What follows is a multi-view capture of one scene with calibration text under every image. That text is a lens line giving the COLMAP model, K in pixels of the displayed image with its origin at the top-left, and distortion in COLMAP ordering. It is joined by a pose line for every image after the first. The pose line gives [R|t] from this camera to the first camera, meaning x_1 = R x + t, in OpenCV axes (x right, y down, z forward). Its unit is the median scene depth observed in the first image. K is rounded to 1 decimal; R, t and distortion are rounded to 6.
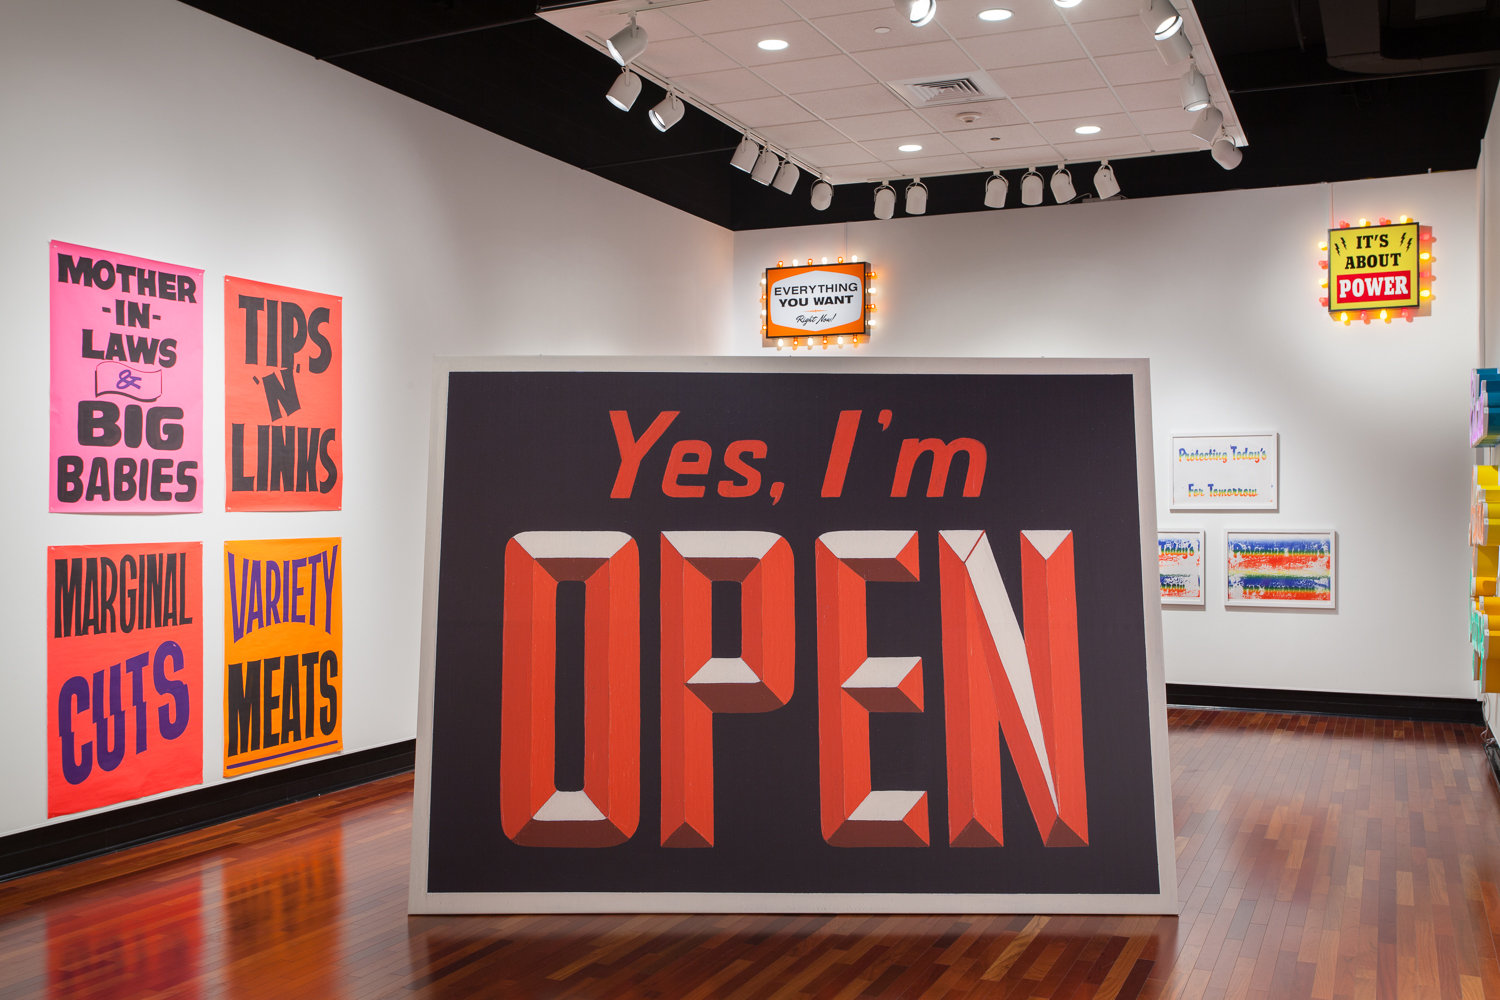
lens RADIAL K [[1486.7, 0, 749.6], [0, 1486.7, 505.7], [0, 0, 1]] dist [0.023810, 0.000000]
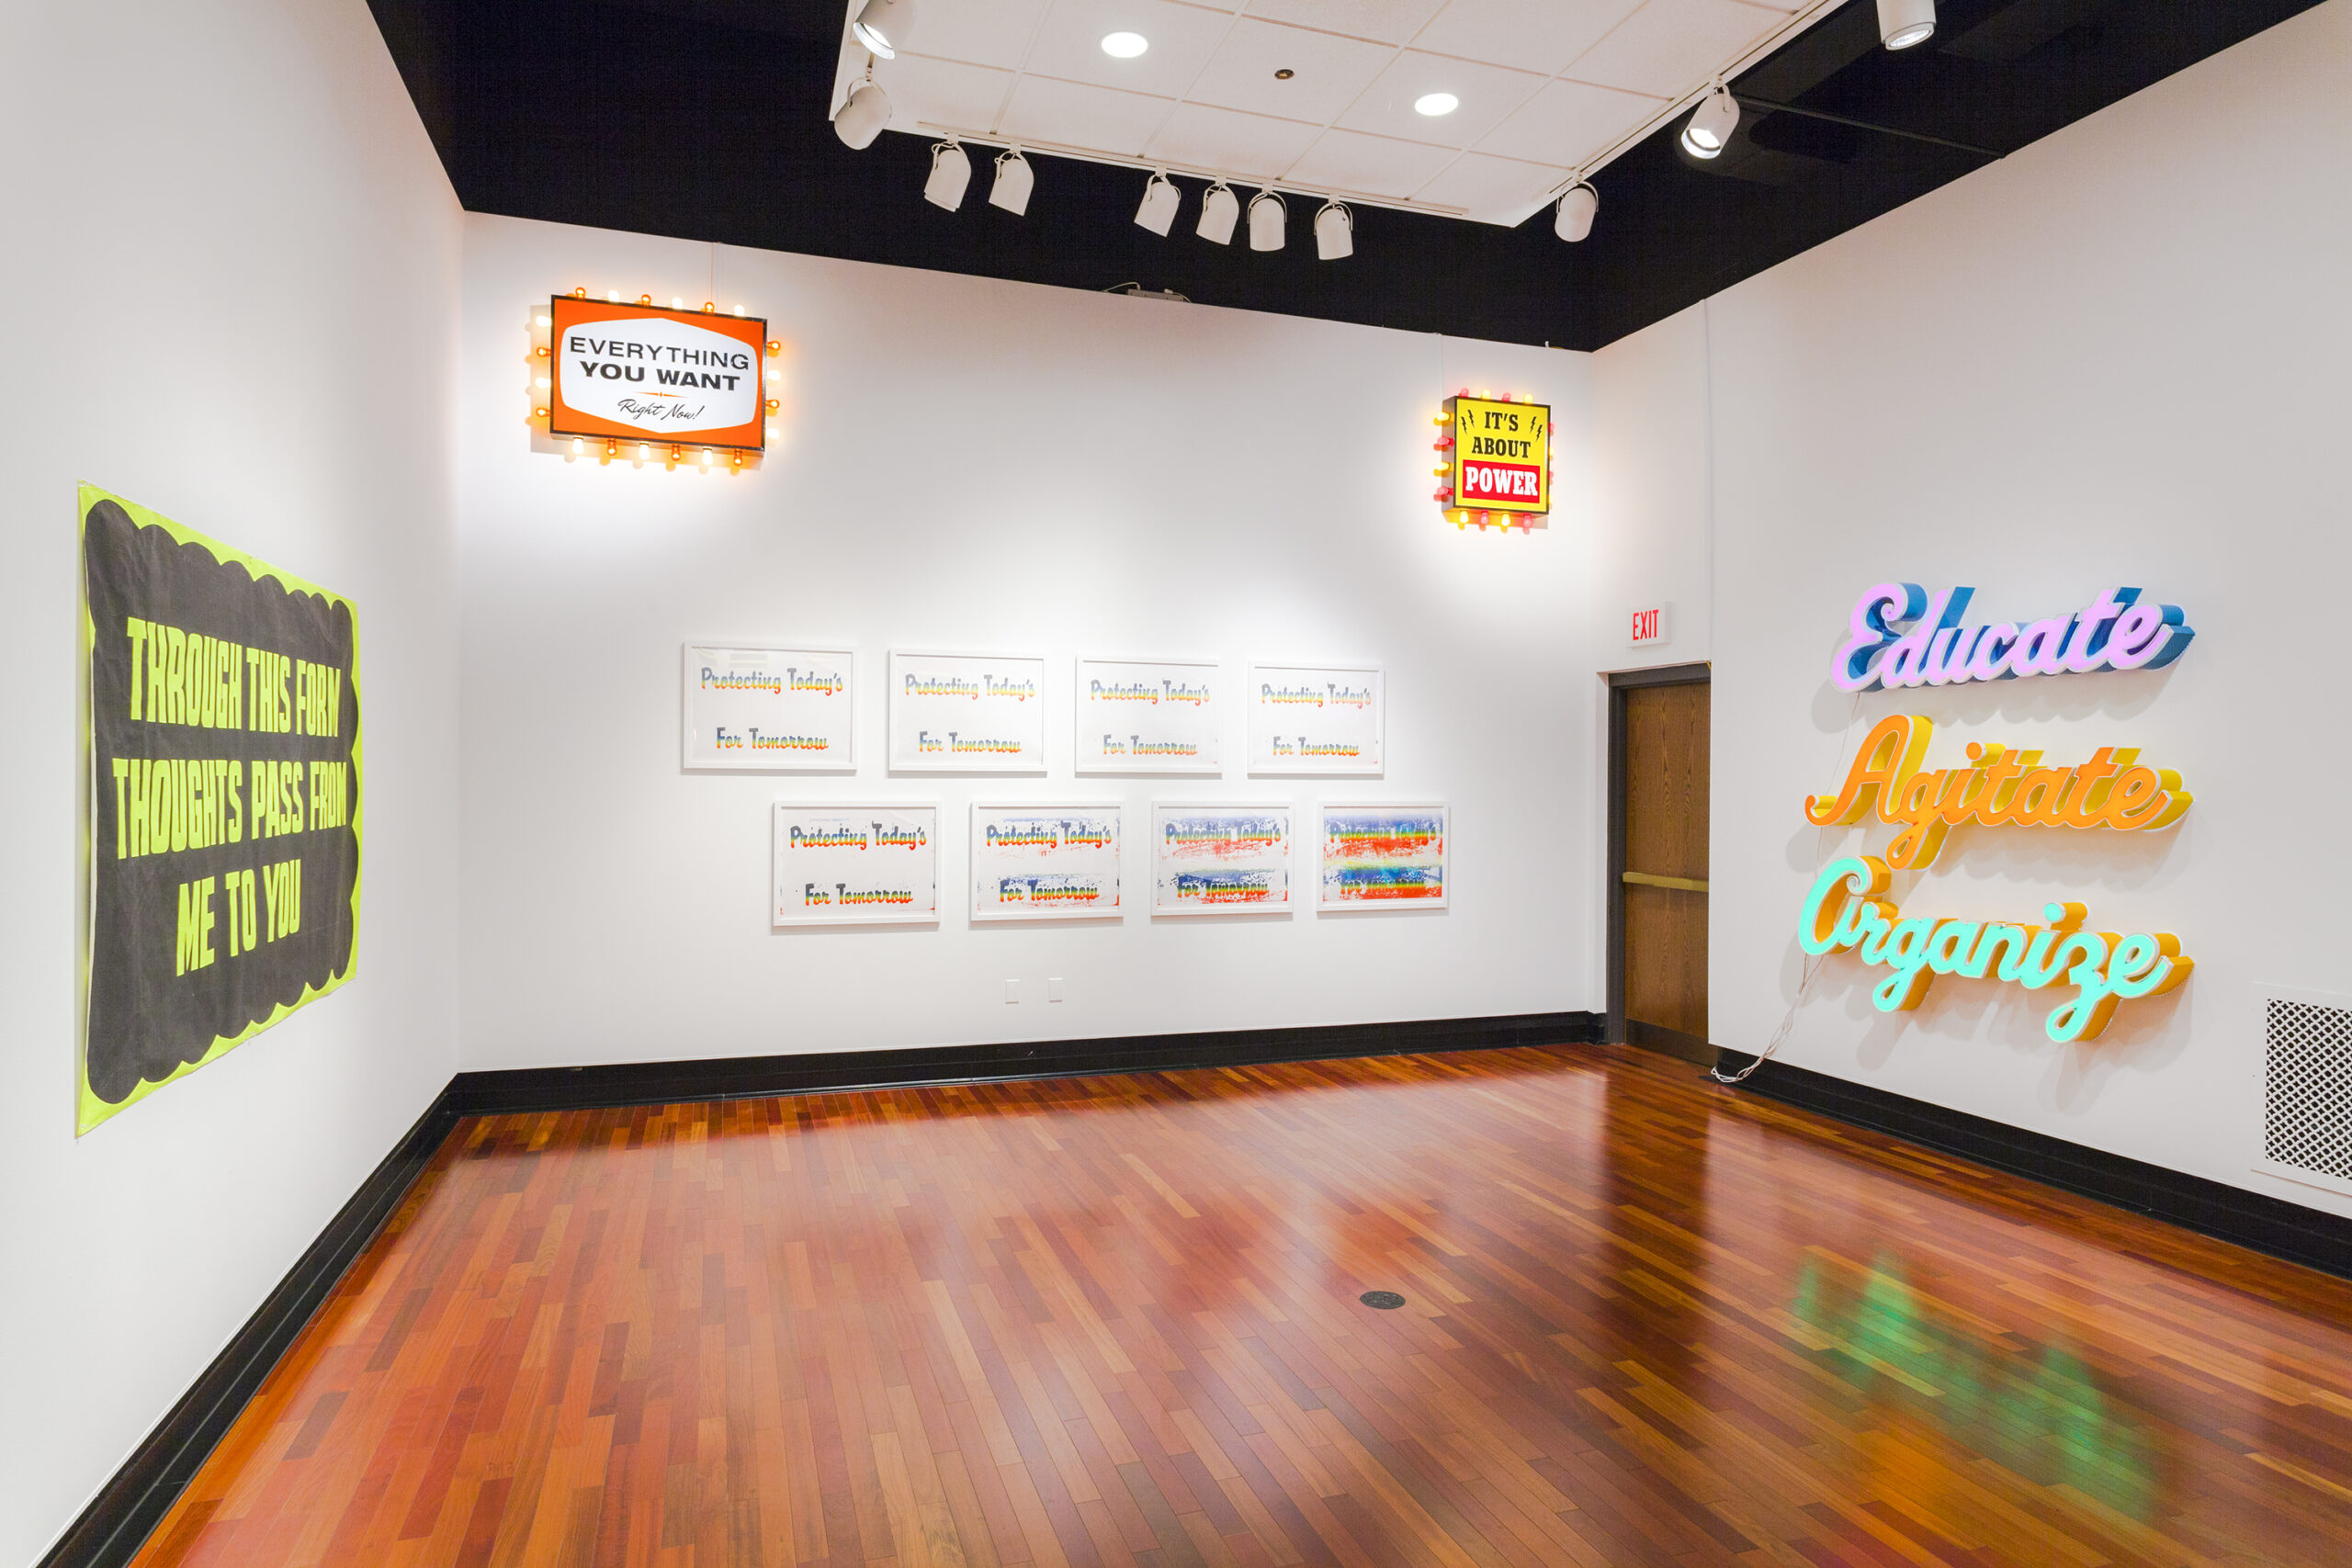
lens RADIAL K [[1392.3, 0, 1181.0], [0, 1392.3, 784.8], [0, 0, 1]] dist [-0.001486, 0.001115]
pose [[0.731057, -0.000567, 0.682316, -0.184492], [-0.007076, 0.999940, 0.008413, 0.002669], [-0.682279, -0.010979, 0.731009, 0.596217]]
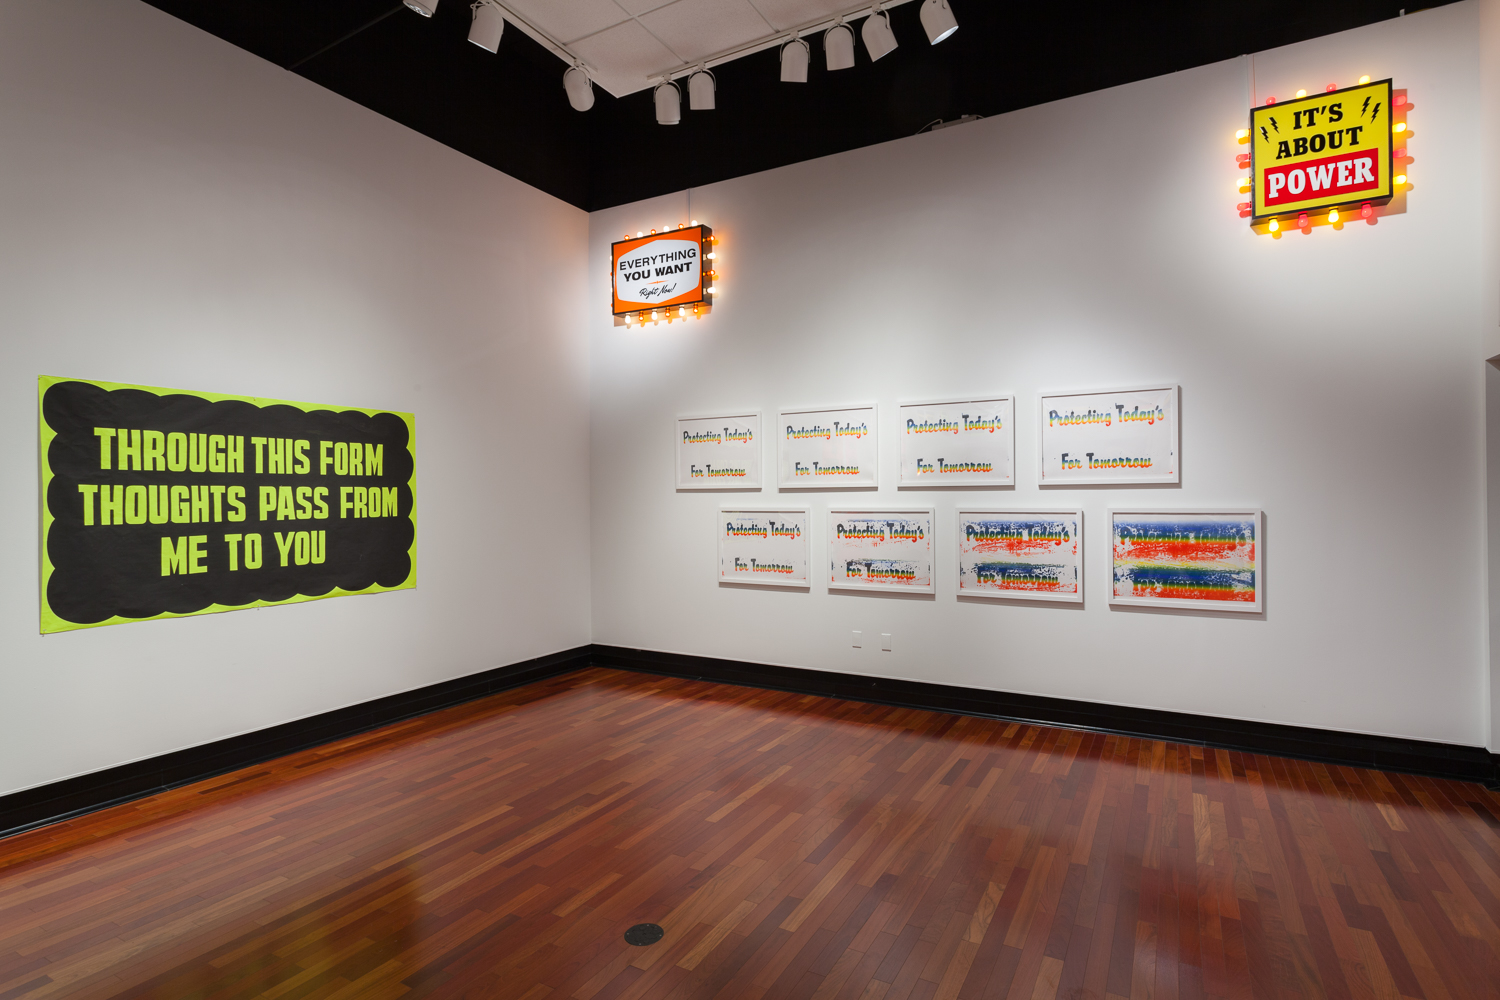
lens RADIAL K [[776.4, 0, 745.4], [0, 776.4, 497.8], [0, 0, 1]] dist [-0.000200, 0.001982]
pose [[0.994885, -0.006169, -0.100821, 0.175252], [0.006251, 0.999980, 0.000494, 0.008752], [0.100816, -0.001122, 0.994904, 0.594685]]
